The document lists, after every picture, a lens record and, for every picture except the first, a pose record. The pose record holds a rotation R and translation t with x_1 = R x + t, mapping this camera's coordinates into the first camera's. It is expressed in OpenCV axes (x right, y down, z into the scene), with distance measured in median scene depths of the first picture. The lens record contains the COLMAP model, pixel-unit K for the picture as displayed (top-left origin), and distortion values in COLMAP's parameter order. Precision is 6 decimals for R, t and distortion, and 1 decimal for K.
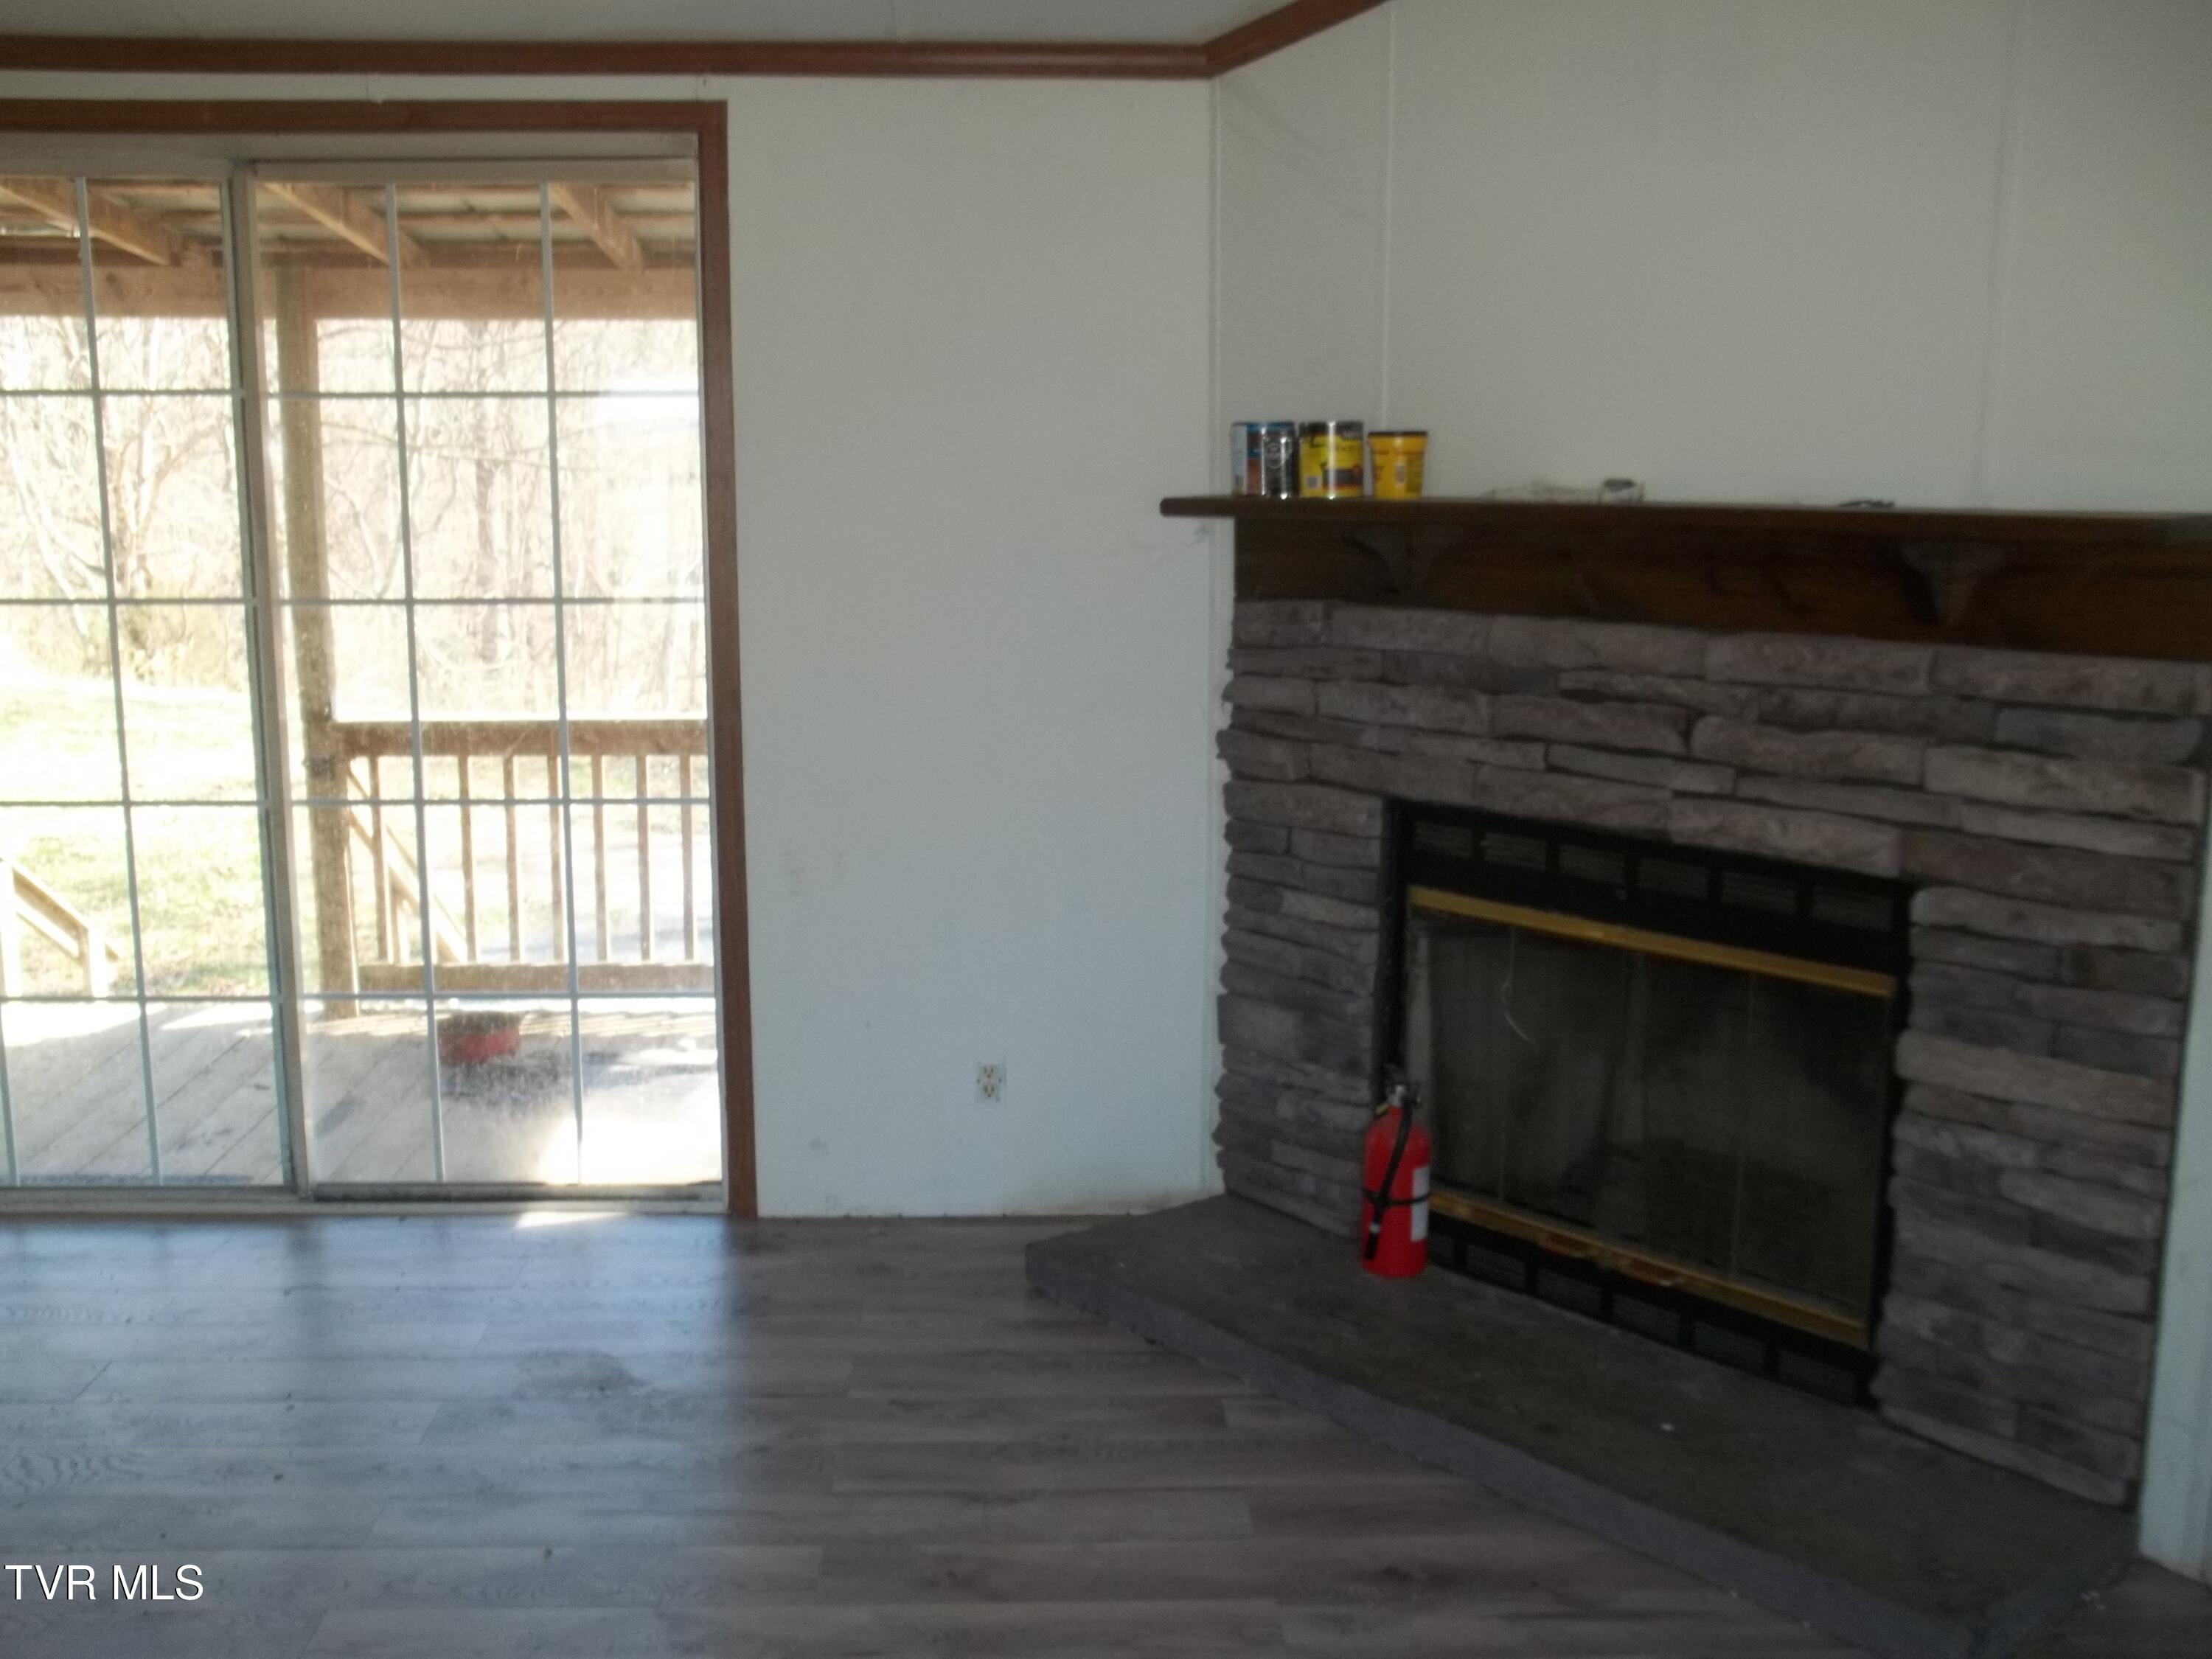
lens RADIAL K [[2178.1, 0, 1082.1], [0, 2178.1, 842.2], [0, 0, 1]] dist [-0.102028, 0.155737]
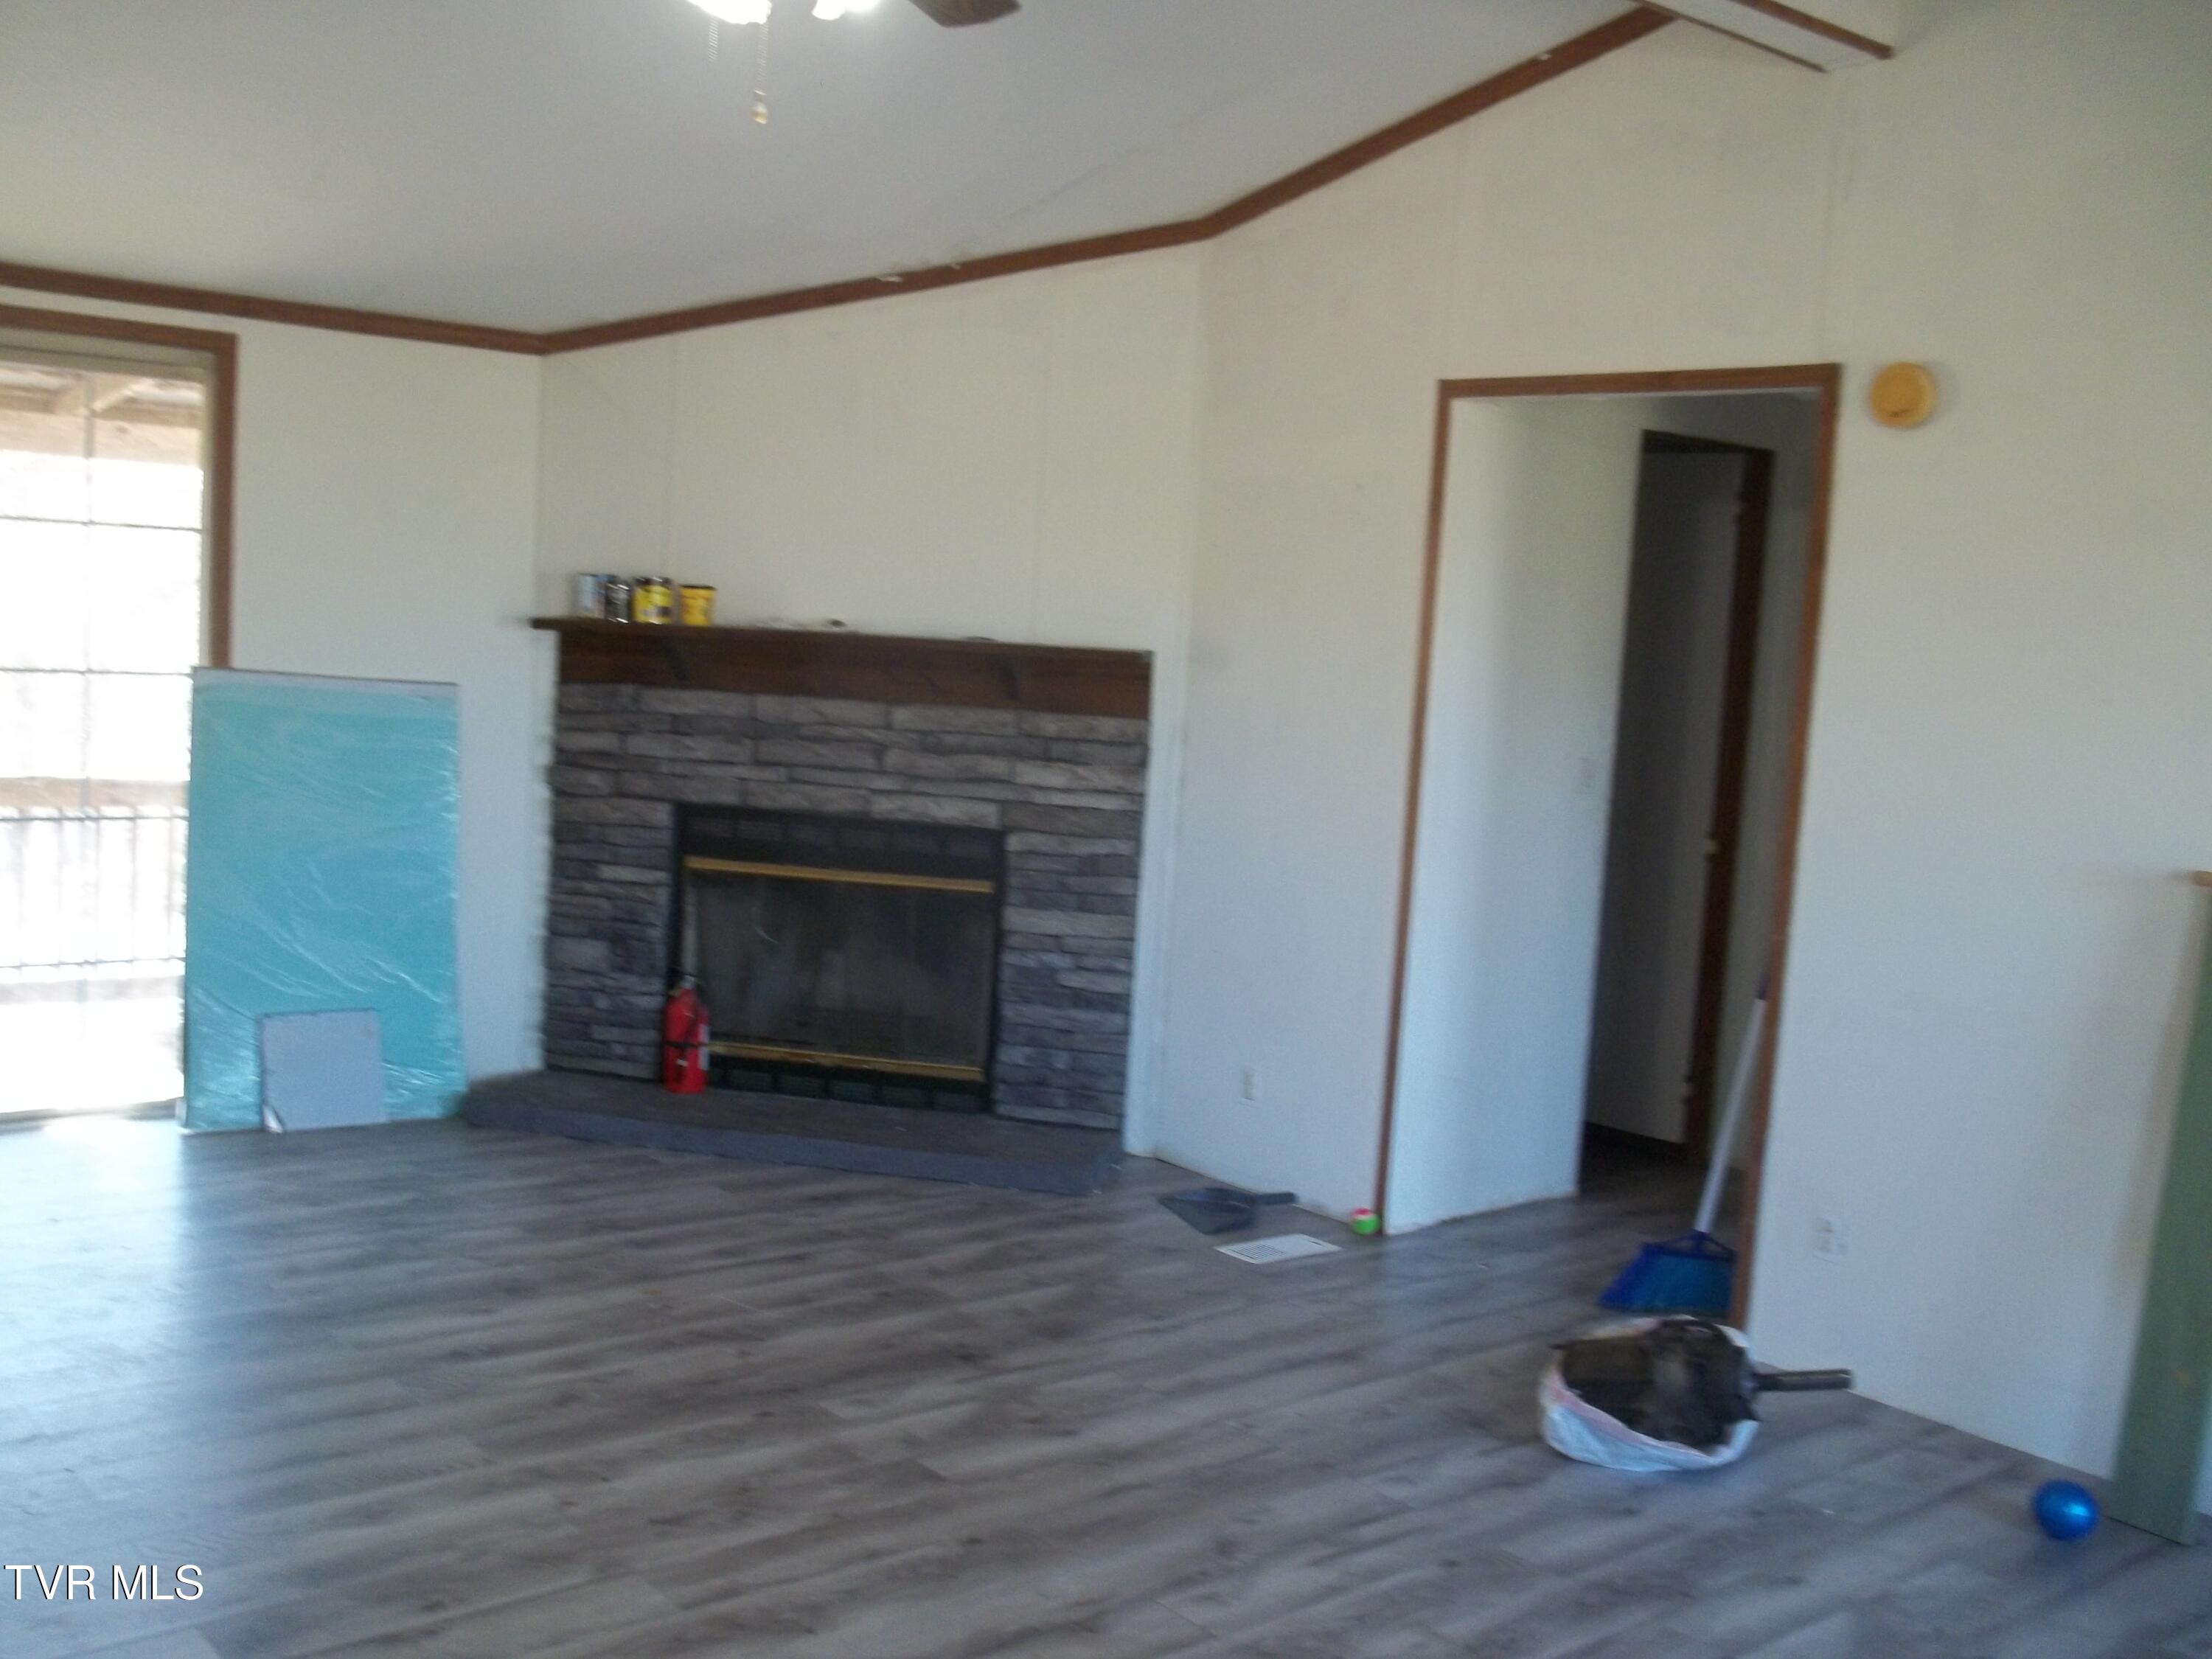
lens RADIAL K [[2178.1, 0, 1082.1], [0, 2178.1, 842.2], [0, 0, 1]] dist [-0.102028, 0.155737]
pose [[0.796567, -0.019312, 0.604242, -0.669769], [0.048599, 0.998300, -0.032161, 0.084629], [-0.602594, 0.054984, 0.796151, -0.550099]]
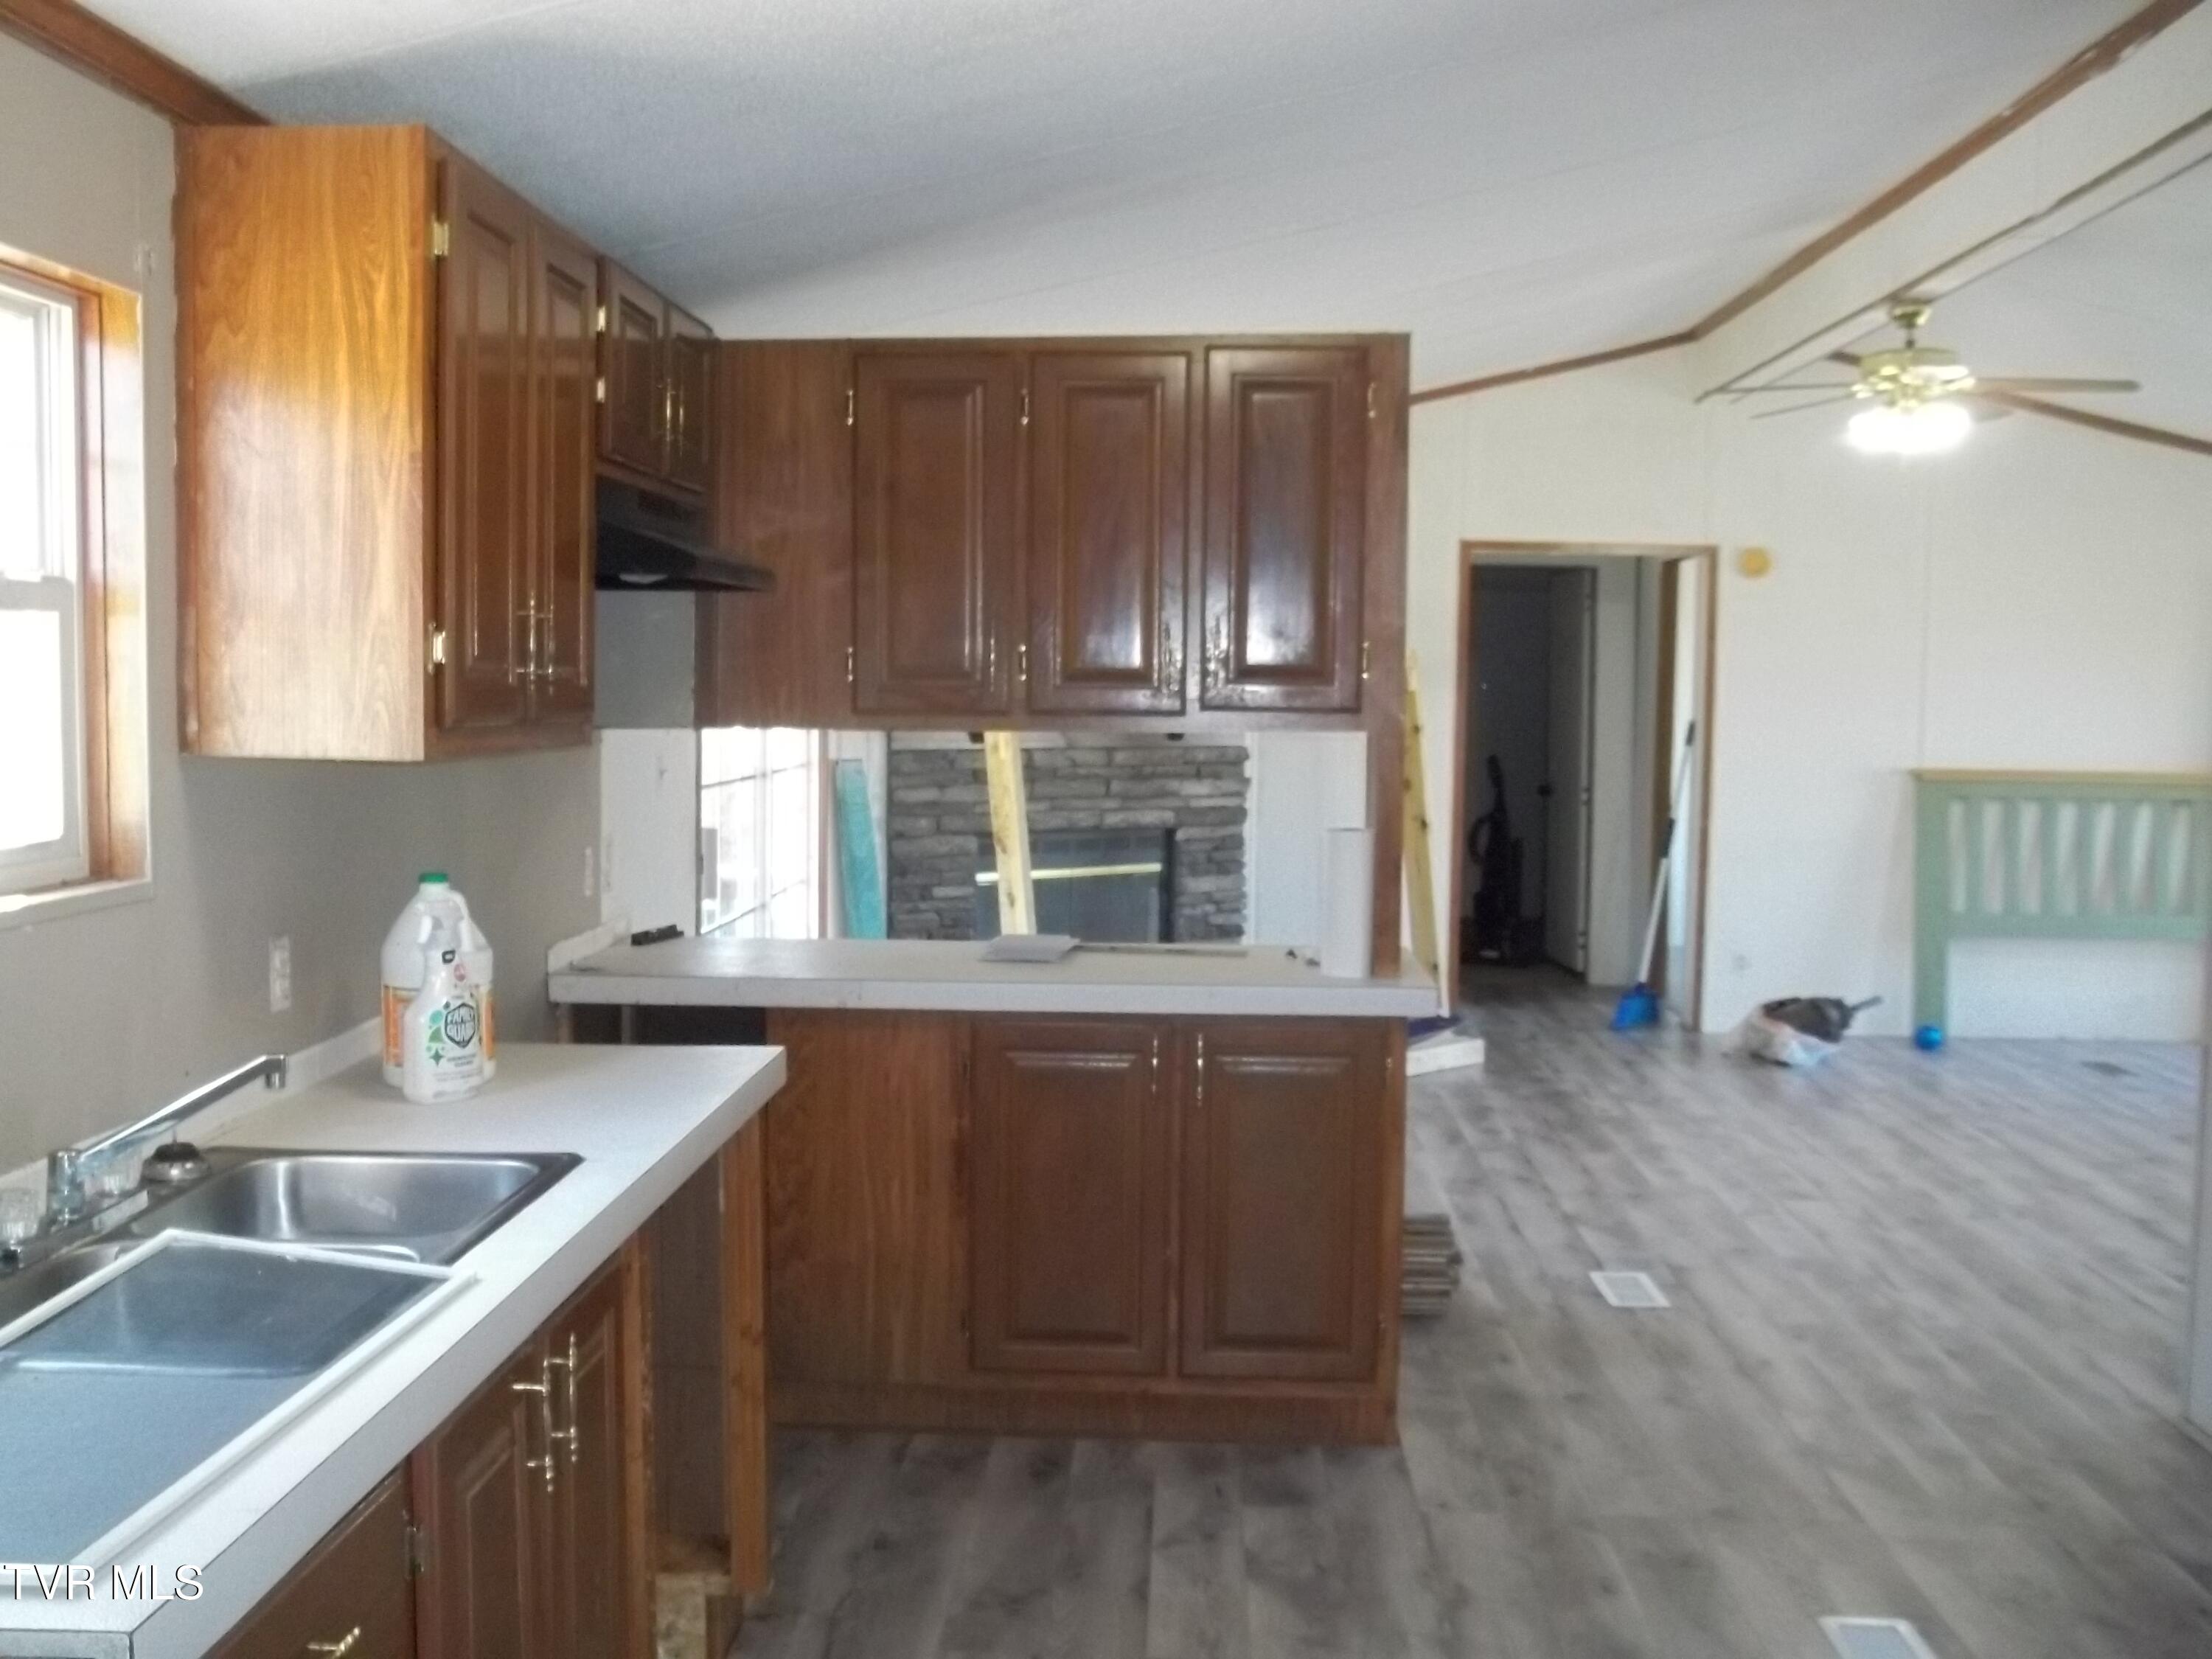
lens RADIAL K [[2178.1, 0, 1082.1], [0, 2178.1, 842.2], [0, 0, 1]] dist [-0.102028, 0.155737]
pose [[0.083951, -0.078516, 0.993372, -2.271895], [0.160242, 0.984981, 0.064310, -0.152424], [-0.983501, 0.153781, 0.095272, 0.741594]]
